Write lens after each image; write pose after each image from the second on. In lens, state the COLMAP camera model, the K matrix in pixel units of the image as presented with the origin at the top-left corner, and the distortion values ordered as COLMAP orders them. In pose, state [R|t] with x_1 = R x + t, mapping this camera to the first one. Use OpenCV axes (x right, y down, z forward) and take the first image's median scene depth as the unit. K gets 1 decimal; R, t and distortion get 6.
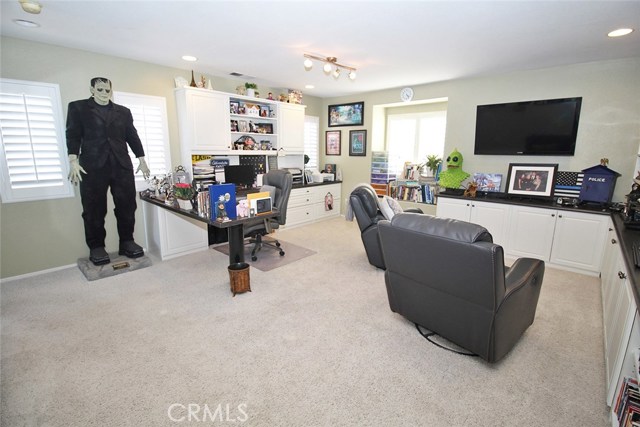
lens RADIAL K [[295.7, 0, 318.9], [0, 295.7, 209.5], [0, 0, 1]] dist [-0.021594, -0.004356]
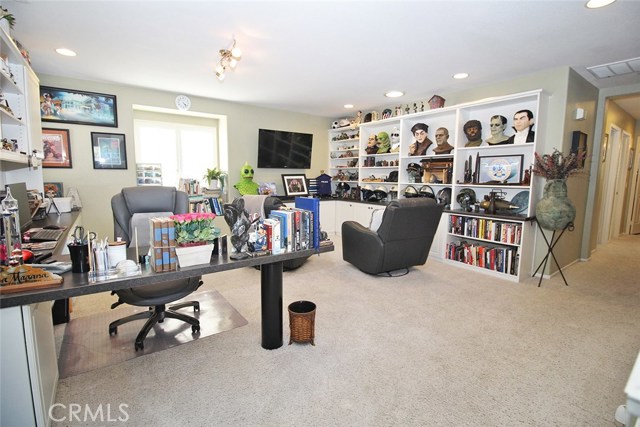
lens RADIAL K [[295.7, 0, 318.7], [0, 295.7, 214.0], [0, 0, 1]] dist [-0.021594, -0.004356]
pose [[0.186355, -0.125006, 0.974497, -0.558791], [0.185120, 0.978574, 0.090128, -0.052779], [-0.964885, 0.163603, 0.205504, 0.453689]]
